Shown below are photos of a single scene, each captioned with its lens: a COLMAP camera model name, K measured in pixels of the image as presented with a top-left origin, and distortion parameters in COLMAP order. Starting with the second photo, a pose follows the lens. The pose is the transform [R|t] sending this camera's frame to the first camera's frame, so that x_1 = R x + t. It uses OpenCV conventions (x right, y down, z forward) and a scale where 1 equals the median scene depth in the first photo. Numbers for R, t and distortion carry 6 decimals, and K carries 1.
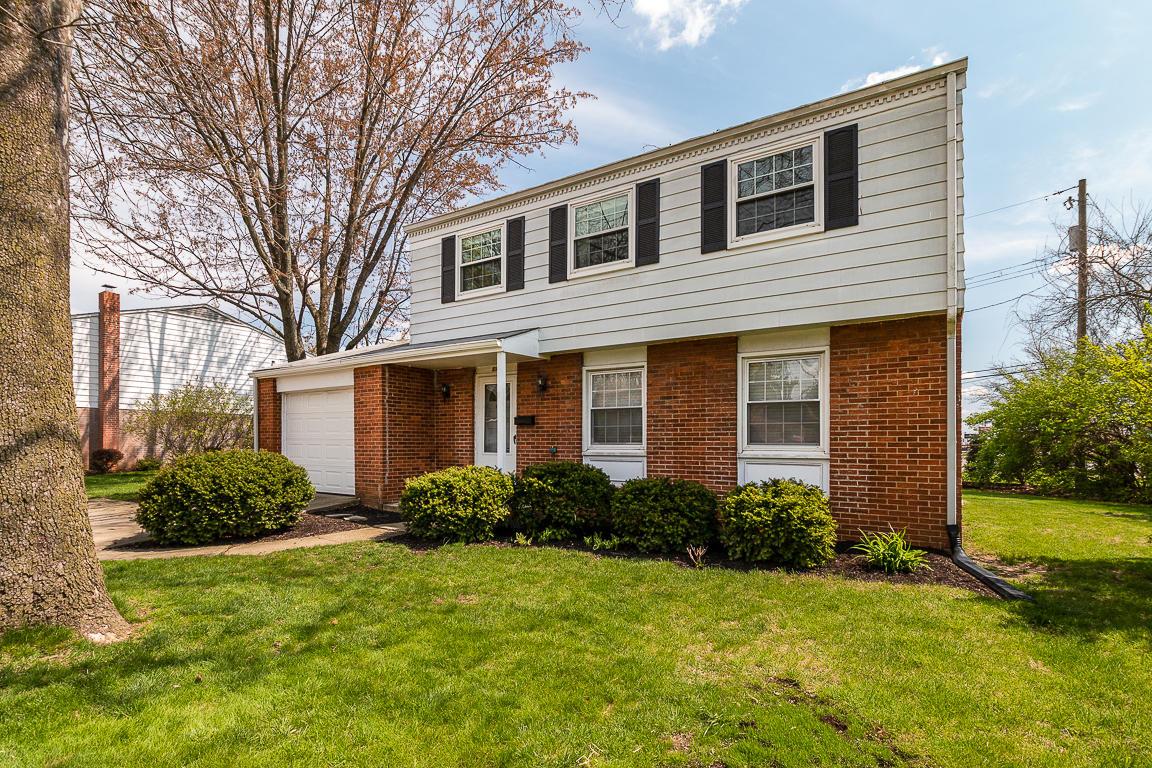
lens RADIAL K [[557.8, 0, 585.9], [0, 557.8, 447.0], [0, 0, 1]] dist [-0.005027, -0.000120]
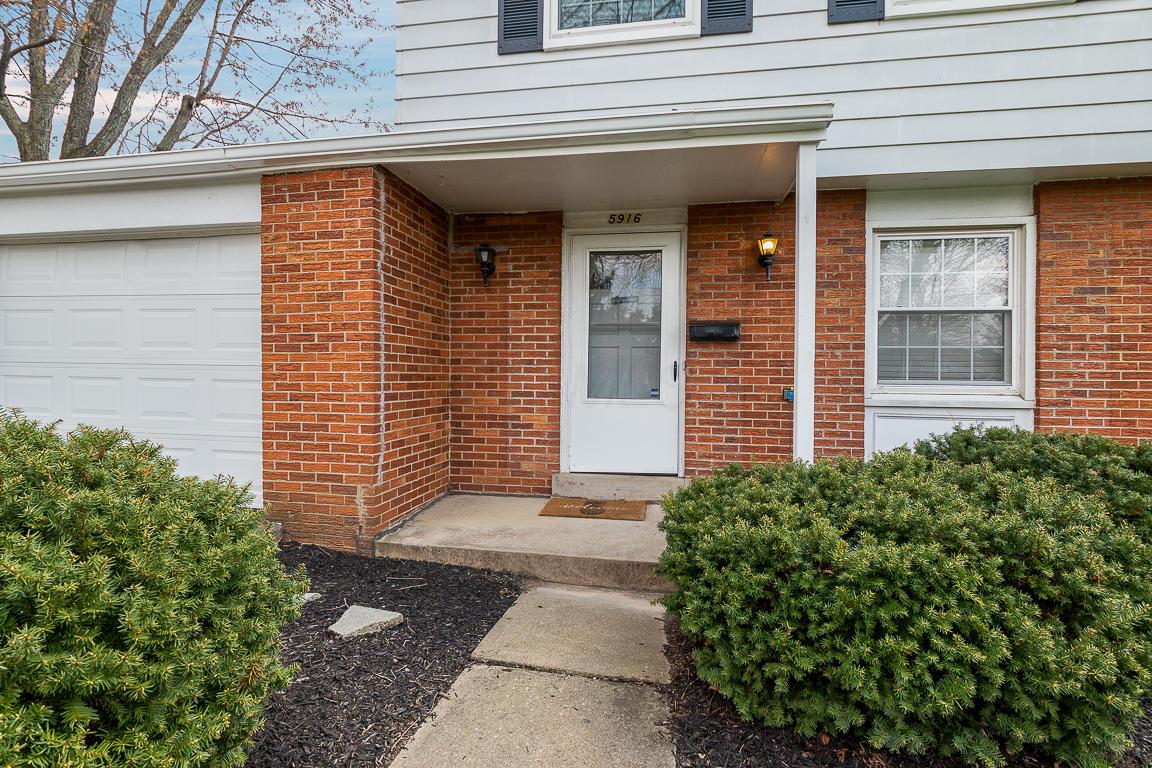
lens RADIAL K [[557.8, 0, 576.0], [0, 557.8, 378.0], [0, 0, 1]] dist [-0.005027, -0.000120]
pose [[0.924900, 0.005624, 0.380169, -0.394627], [-0.006380, 0.999979, 0.000729, -0.007819], [-0.380157, -0.003099, 0.924917, 0.622376]]
